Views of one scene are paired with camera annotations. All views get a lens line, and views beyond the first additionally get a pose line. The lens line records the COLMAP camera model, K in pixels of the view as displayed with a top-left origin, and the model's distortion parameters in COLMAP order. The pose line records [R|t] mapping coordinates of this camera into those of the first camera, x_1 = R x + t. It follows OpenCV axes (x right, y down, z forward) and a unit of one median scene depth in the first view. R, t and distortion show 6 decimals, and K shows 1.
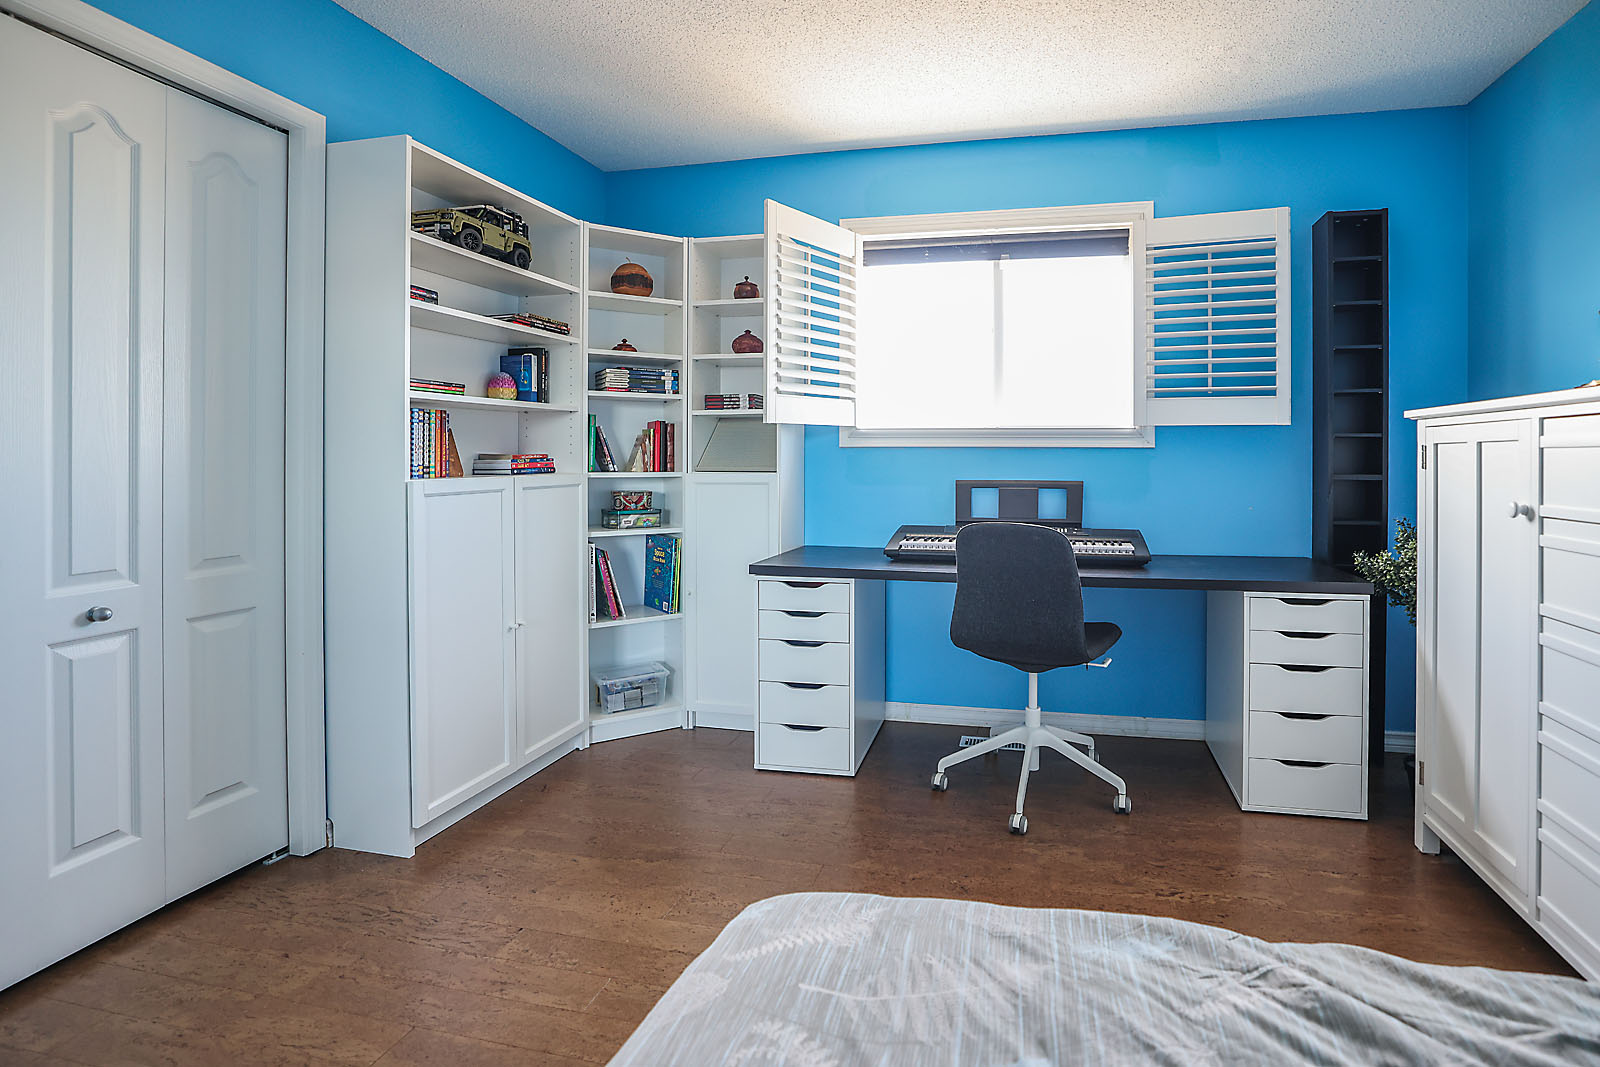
lens RADIAL K [[702.8, 0, 798.8], [0, 702.8, 489.8], [0, 0, 1]] dist [-0.042886, 0.018620]
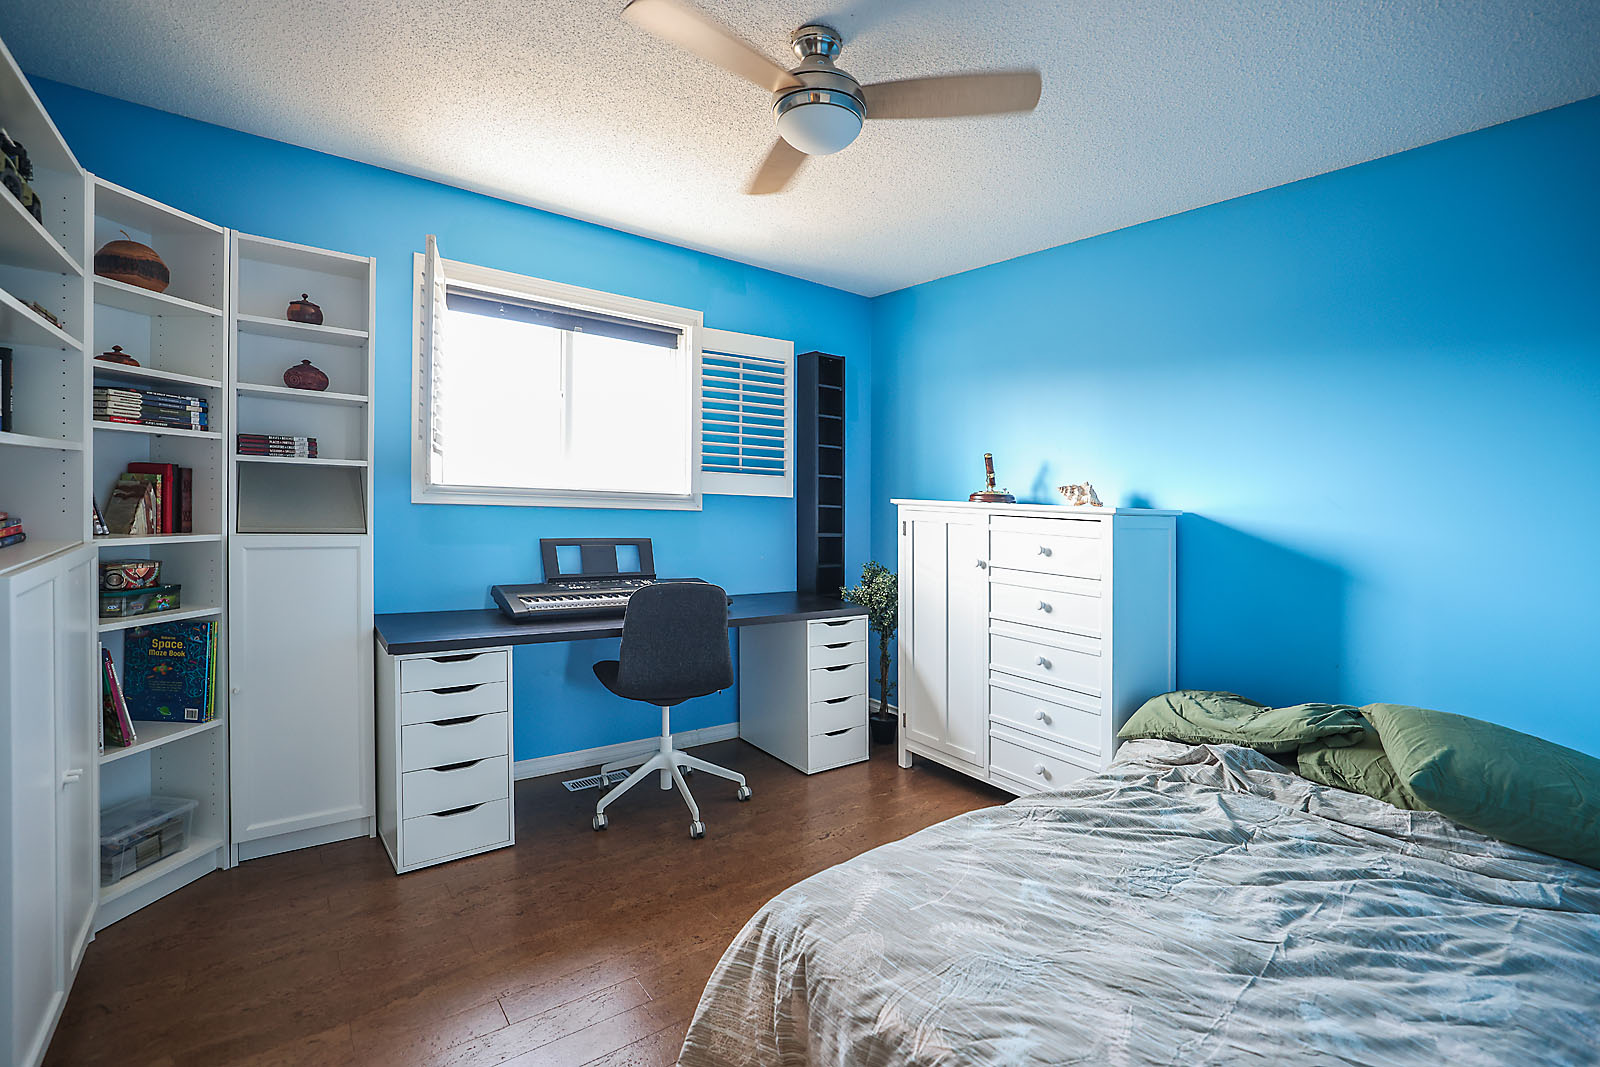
lens RADIAL K [[690.0, 0, 800.0], [0, 690.0, 533.5], [0, 0, 1]] dist [-0.017402, 0.000044]
pose [[0.682134, -0.007432, 0.731190, -0.331702], [0.005043, 0.999972, 0.005459, -0.032236], [-0.731210, -0.000037, 0.682153, 0.037522]]
